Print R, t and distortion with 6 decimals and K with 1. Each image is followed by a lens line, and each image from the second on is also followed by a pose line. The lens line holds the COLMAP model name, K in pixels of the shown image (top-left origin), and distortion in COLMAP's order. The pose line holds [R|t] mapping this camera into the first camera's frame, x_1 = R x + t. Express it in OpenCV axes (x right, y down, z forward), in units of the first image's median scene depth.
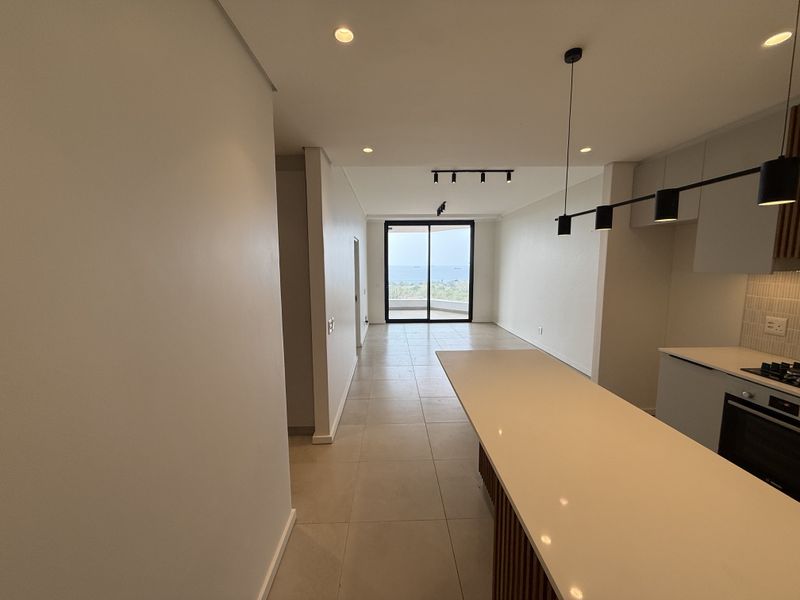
lens RADIAL K [[318.2, 0, 396.2], [0, 318.2, 299.9], [0, 0, 1]] dist [0.004176, -0.000444]
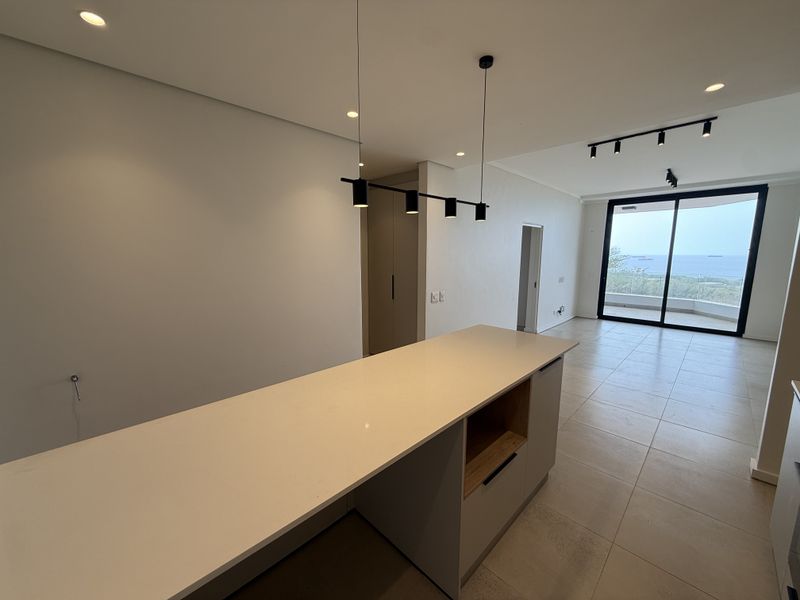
lens RADIAL K [[318.2, 0, 399.9], [0, 318.2, 300.3], [0, 0, 1]] dist [0.004176, -0.000444]
pose [[0.691901, 0.111139, -0.713387, 0.214979], [-0.084900, 0.993750, 0.072474, 0.004598], [0.716983, 0.010421, 0.697013, -0.001530]]
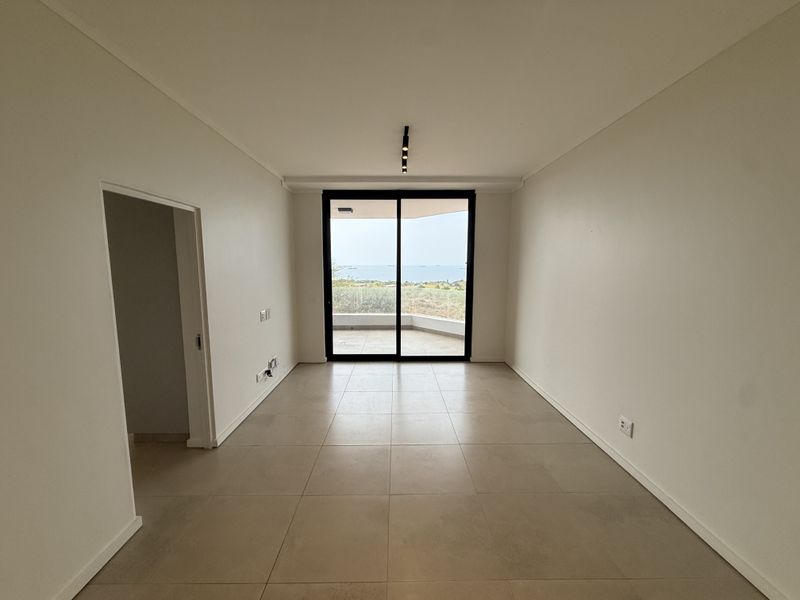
lens RADIAL K [[318.2, 0, 397.3], [0, 318.2, 299.3], [0, 0, 1]] dist [0.004176, -0.000444]
pose [[0.999892, 0.006469, -0.013208, 0.109712], [-0.006471, 0.999979, -0.000146, -0.047118], [0.013206, 0.000231, 0.999913, 0.406048]]
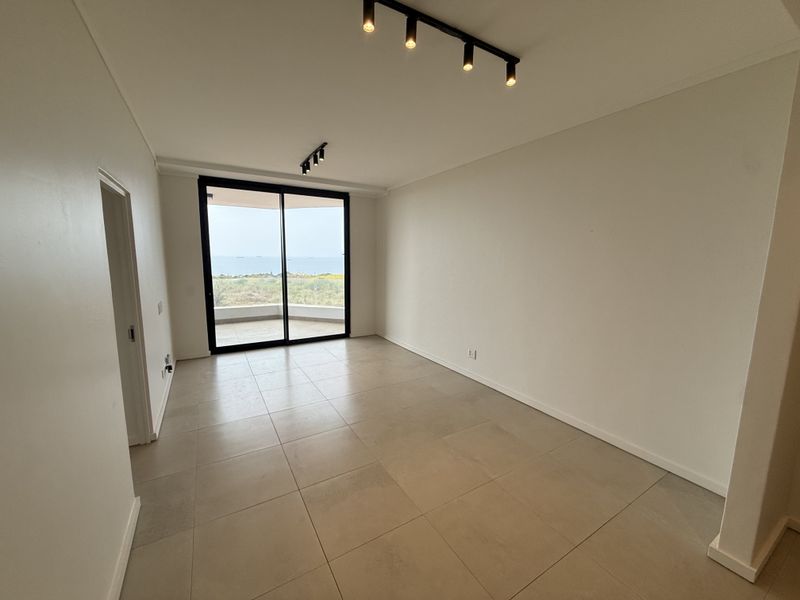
lens RADIAL K [[318.2, 0, 396.3], [0, 318.2, 299.6], [0, 0, 1]] dist [0.004176, -0.000444]
pose [[0.869871, -0.052292, 0.490499, -0.019267], [0.039828, 0.998564, 0.035824, -0.036963], [-0.491668, -0.011627, 0.870705, 0.334540]]
